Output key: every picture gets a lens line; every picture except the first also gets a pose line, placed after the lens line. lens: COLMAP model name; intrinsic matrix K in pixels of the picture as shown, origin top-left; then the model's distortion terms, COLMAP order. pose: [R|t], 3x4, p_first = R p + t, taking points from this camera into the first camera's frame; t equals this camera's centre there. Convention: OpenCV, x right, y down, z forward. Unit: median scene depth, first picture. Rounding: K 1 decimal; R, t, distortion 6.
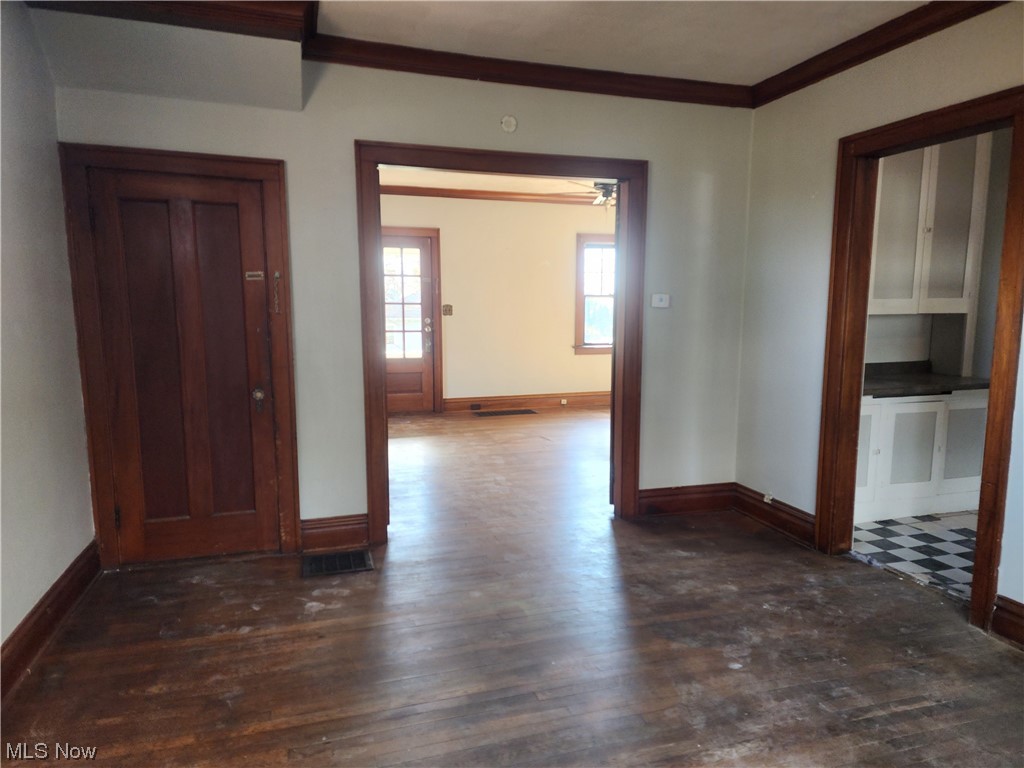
lens RADIAL K [[687.3, 0, 527.7], [0, 687.3, 382.1], [0, 0, 1]] dist [0.066448, -0.064147]
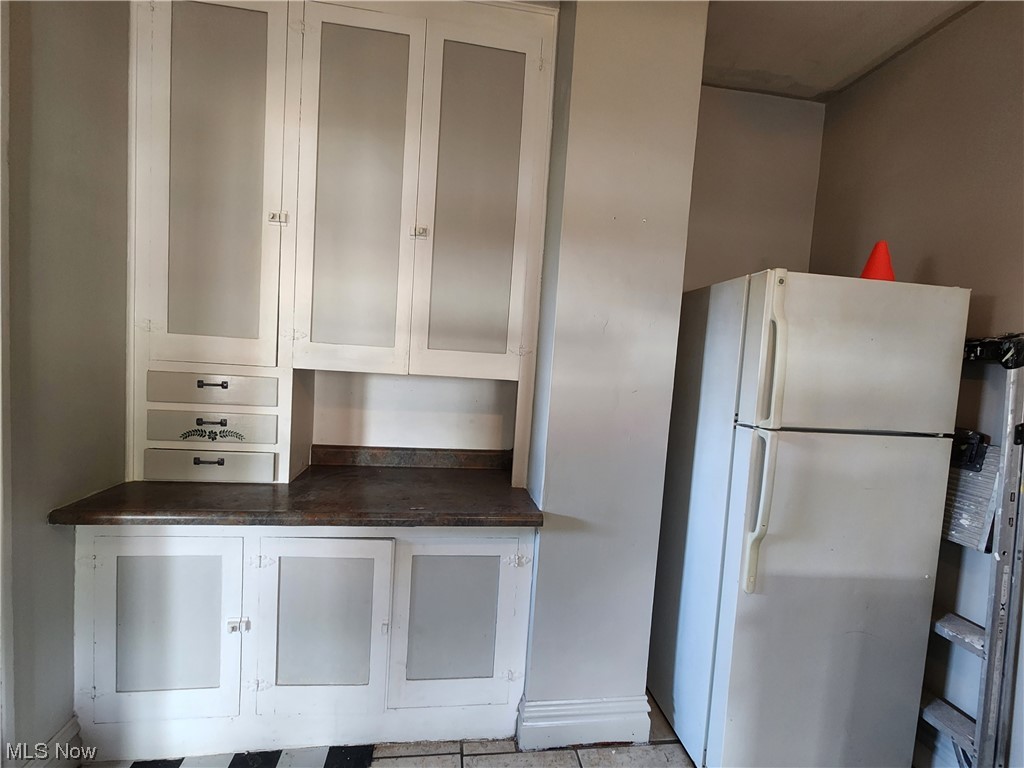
lens RADIAL K [[418.7, 0, 510.8], [0, 418.7, 385.7], [0, 0, 1]] dist [-0.000063, -0.000400]
pose [[0.981375, 0.077889, -0.175602, 0.924062], [-0.088428, 0.994671, -0.053002, -0.101483], [0.170538, 0.067543, 0.983033, 0.878588]]
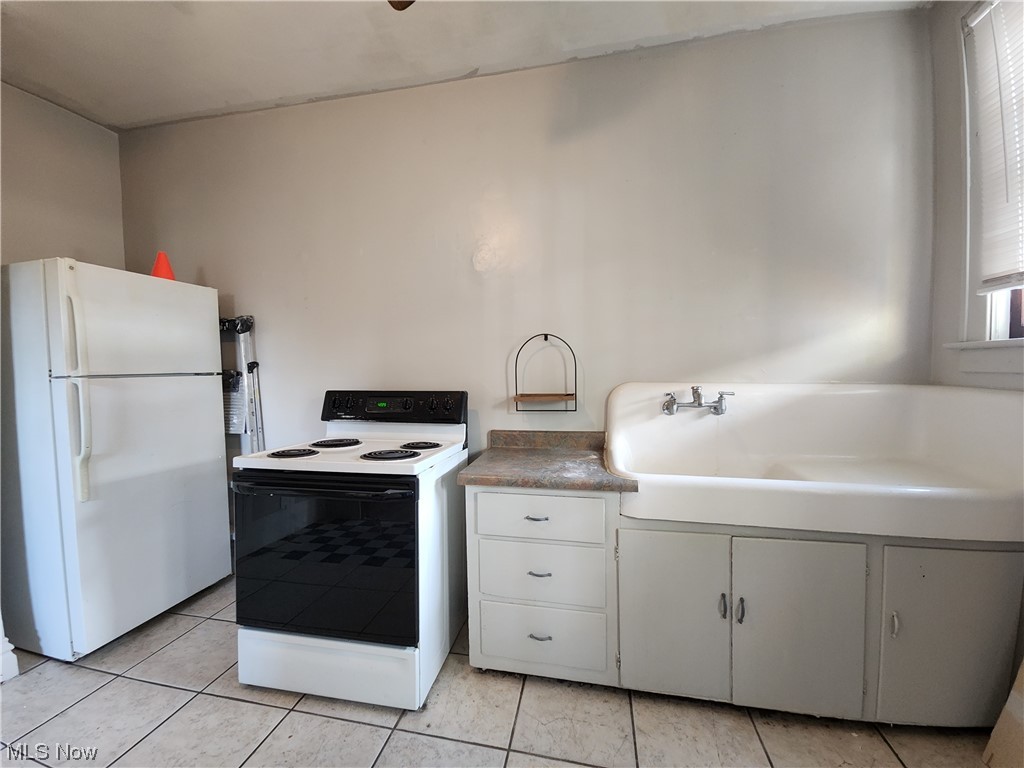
lens RADIAL K [[418.7, 0, 510.8], [0, 418.7, 385.7], [0, 0, 1]] dist [-0.000063, -0.000400]
pose [[0.505820, -0.039554, 0.861732, 0.915760], [0.127603, 0.991390, -0.029395, -0.021477], [-0.853149, 0.124828, 0.506511, 0.621669]]
